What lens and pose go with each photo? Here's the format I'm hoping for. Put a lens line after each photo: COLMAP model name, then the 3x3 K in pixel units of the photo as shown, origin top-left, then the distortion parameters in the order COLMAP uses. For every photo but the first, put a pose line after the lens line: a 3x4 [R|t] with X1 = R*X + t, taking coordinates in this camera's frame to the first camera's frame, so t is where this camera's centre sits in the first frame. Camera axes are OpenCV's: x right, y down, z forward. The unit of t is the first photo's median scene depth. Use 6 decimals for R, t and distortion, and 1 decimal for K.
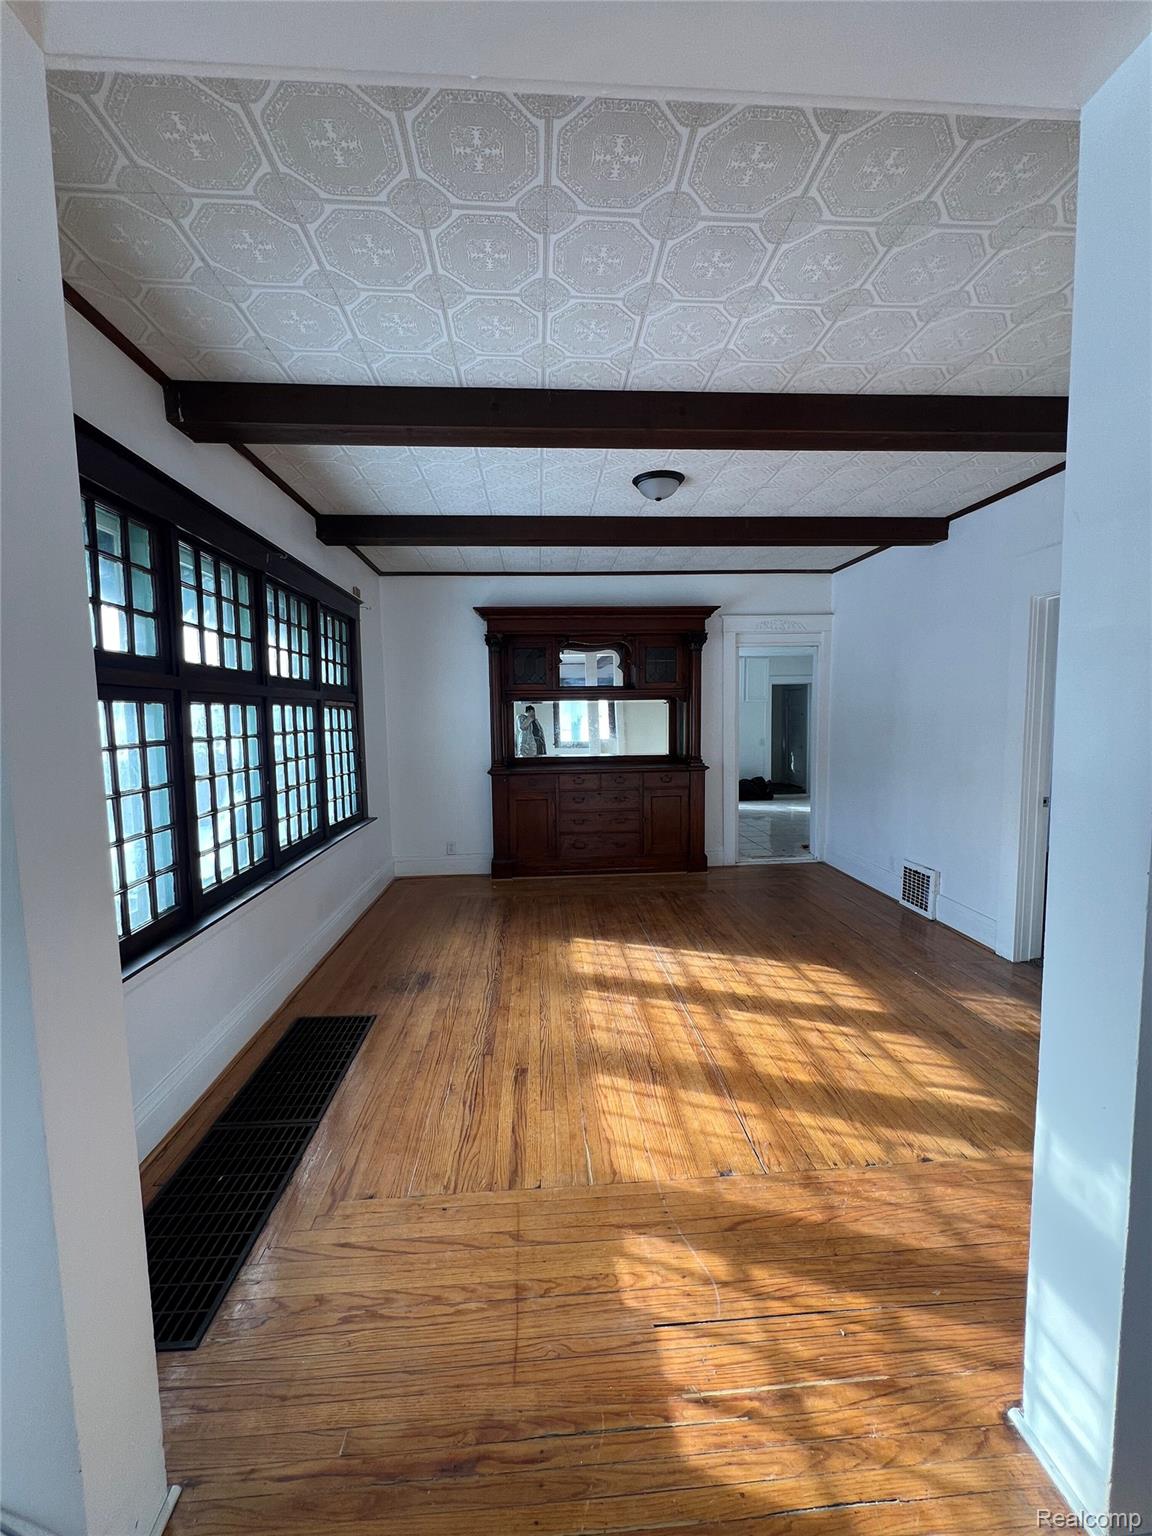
lens RADIAL K [[615.3, 0, 573.2], [0, 615.3, 765.0], [0, 0, 1]] dist [0.001473, -0.000261]
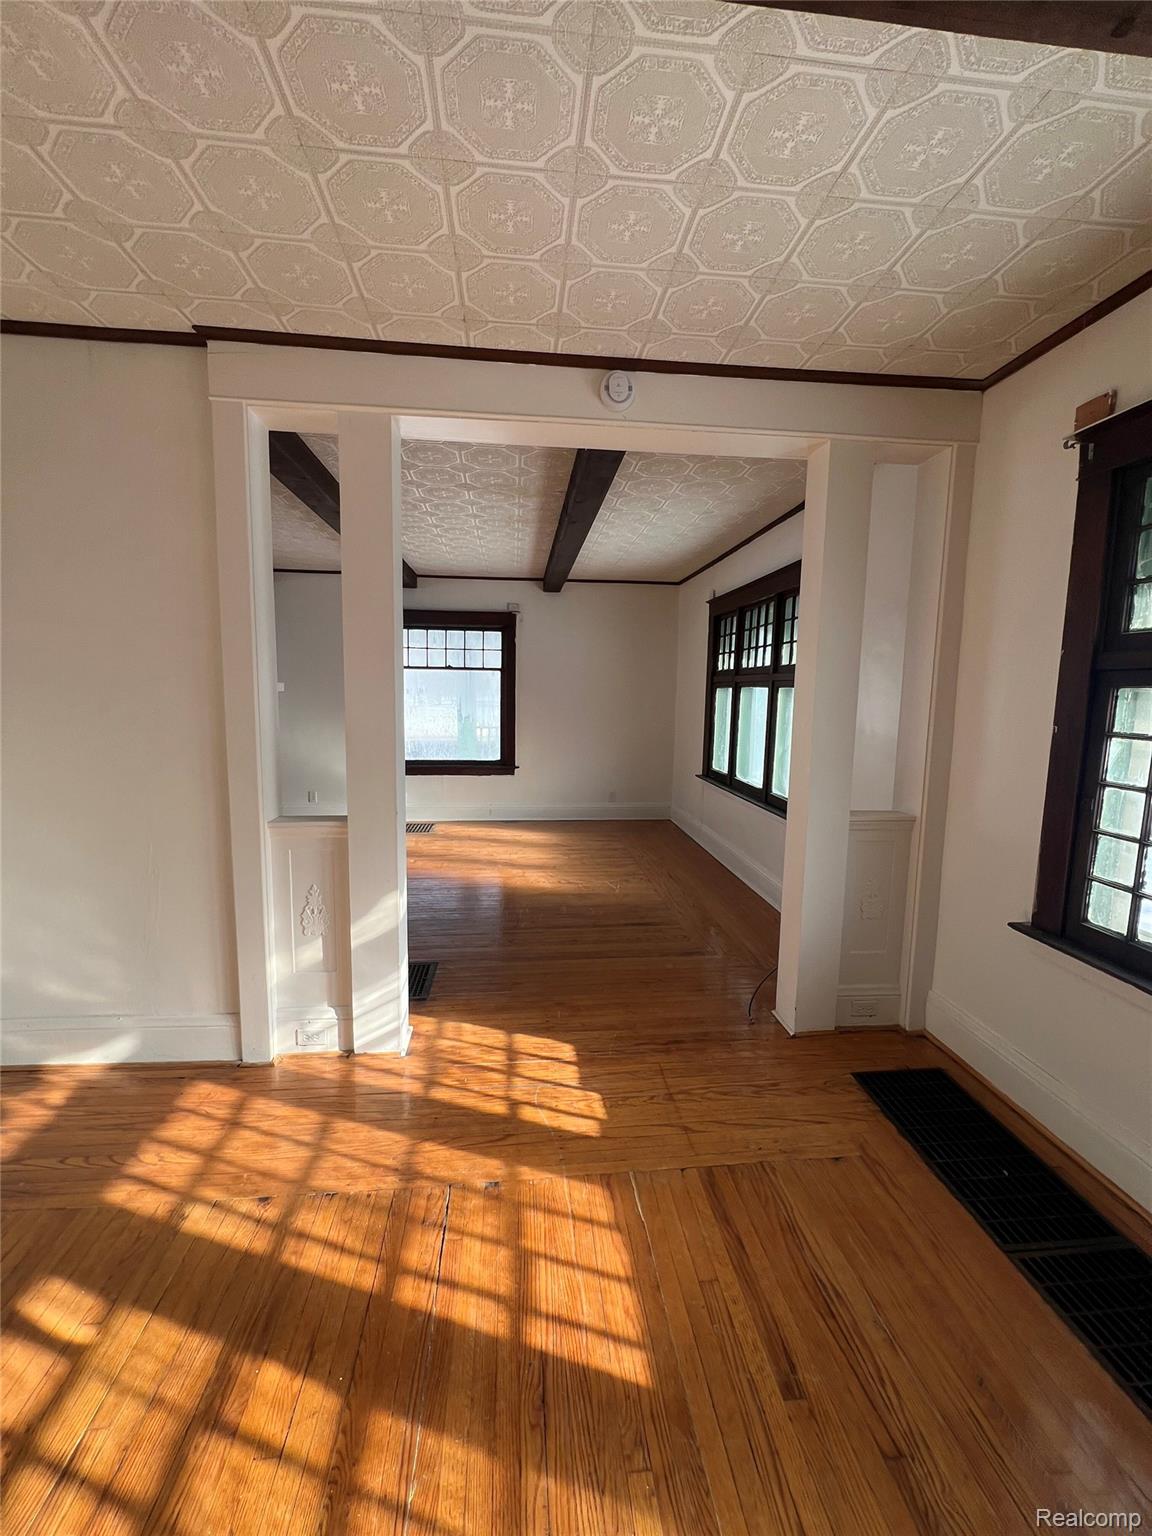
lens RADIAL K [[615.3, 0, 575.5], [0, 615.3, 765.4], [0, 0, 1]] dist [0.001473, -0.000261]
pose [[-0.999217, 0.005111, -0.039225, 0.112759], [-0.002997, 0.978985, 0.203908, -0.124028], [0.039443, 0.203866, -0.978204, 1.334697]]
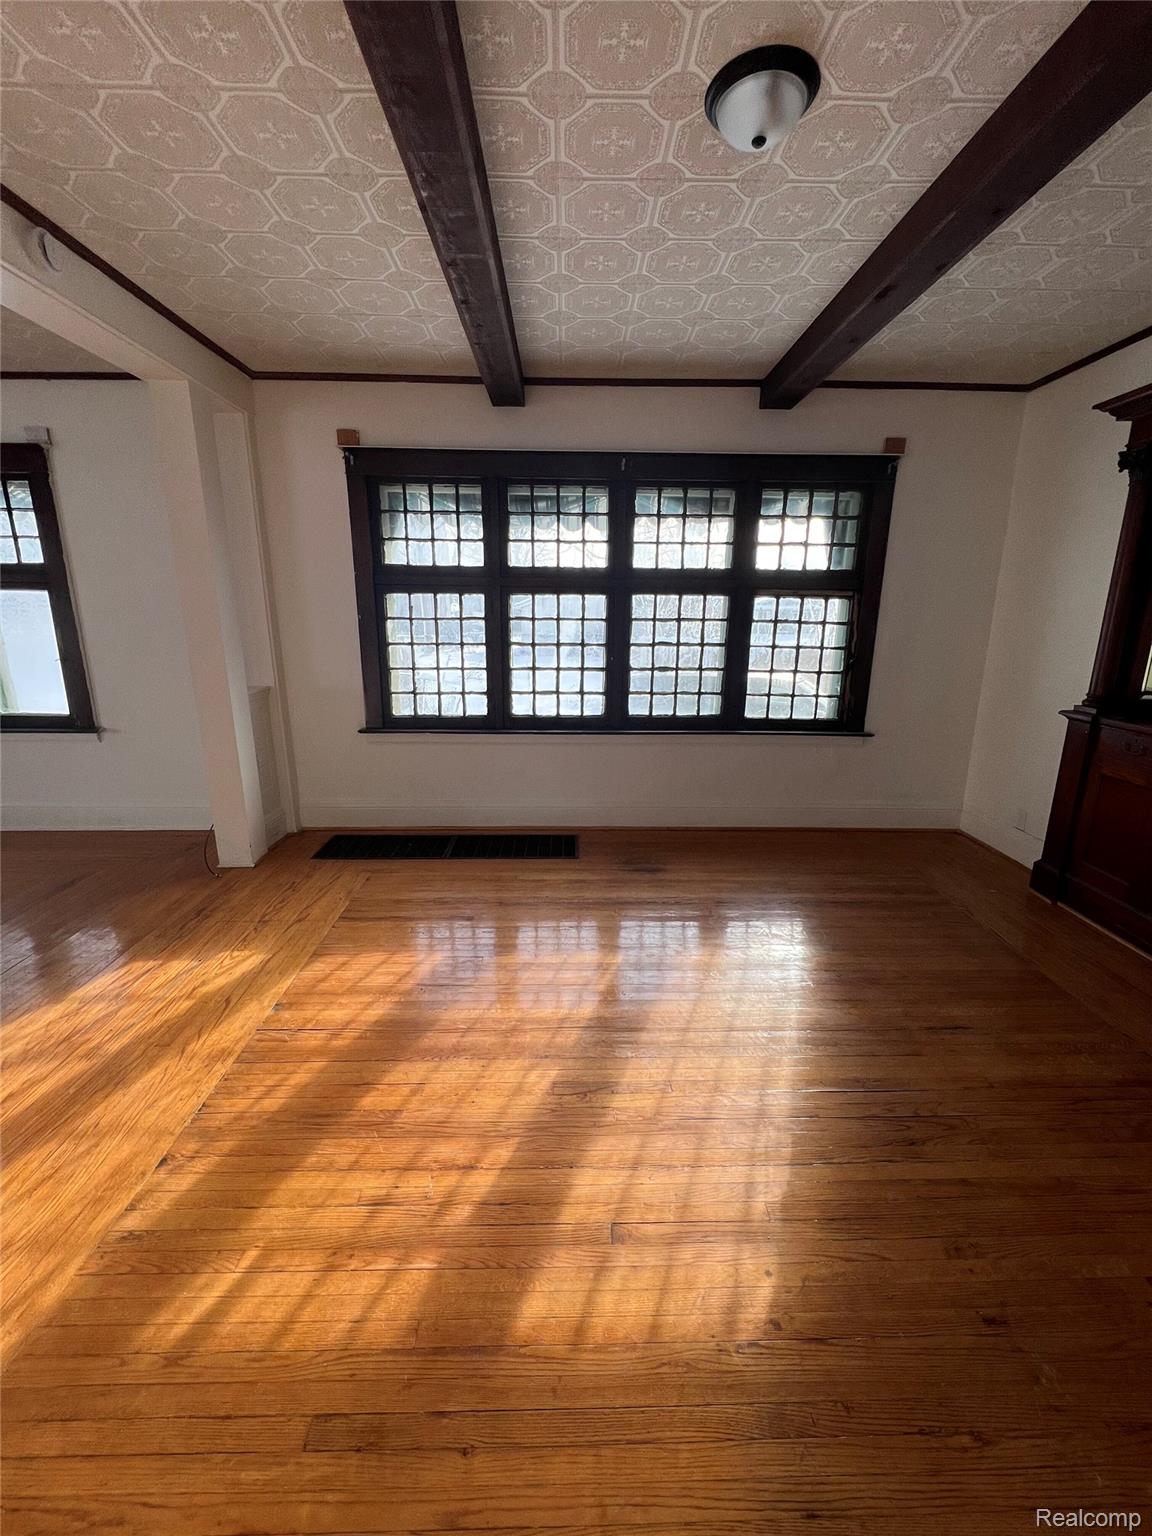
lens RADIAL K [[615.3, 0, 581.1], [0, 615.3, 764.1], [0, 0, 1]] dist [0.001473, -0.000261]
pose [[-0.043531, 0.258112, -0.965134, 0.911814], [-0.089171, 0.961190, 0.261079, -0.100701], [0.995065, 0.097427, -0.018826, 1.148904]]
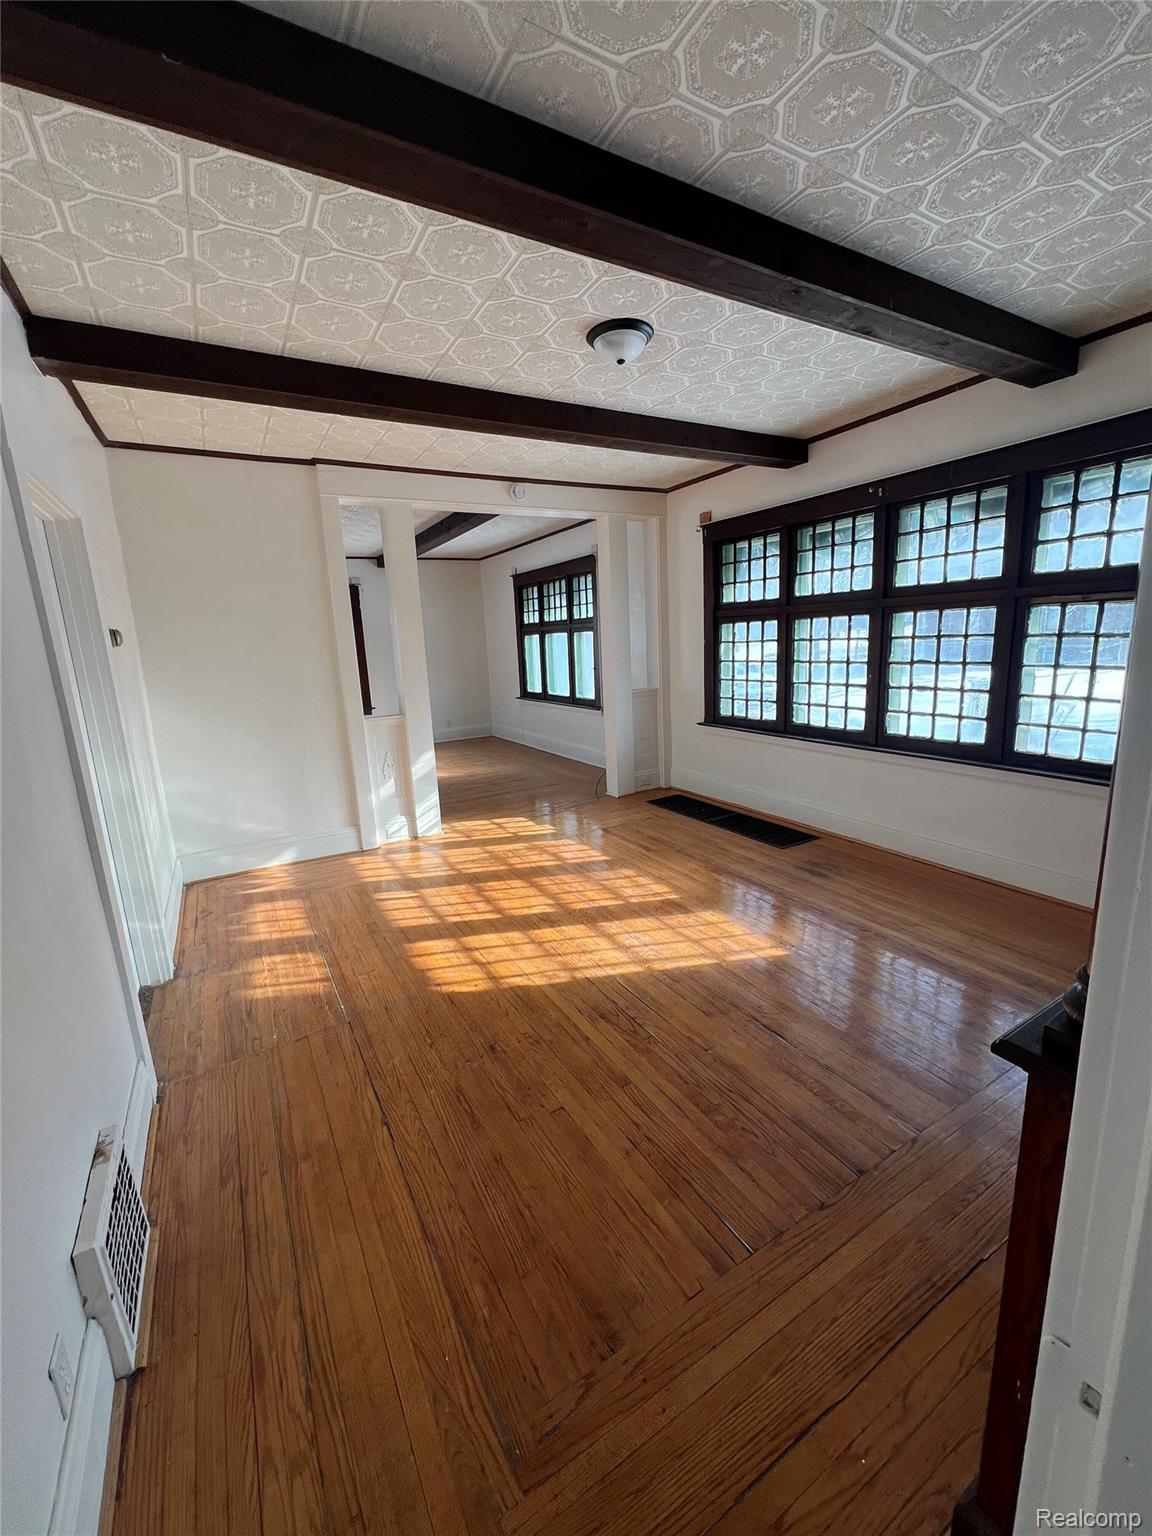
lens RADIAL K [[610.6, 0, 576.7], [0, 610.6, 763.8], [0, 0, 1]] dist [-0.001934, 0.000221]
pose [[-0.892978, 0.146554, -0.425572, 0.739598], [0.023220, 0.959247, 0.281614, -0.198689], [0.449500, 0.241594, -0.859989, 2.190198]]
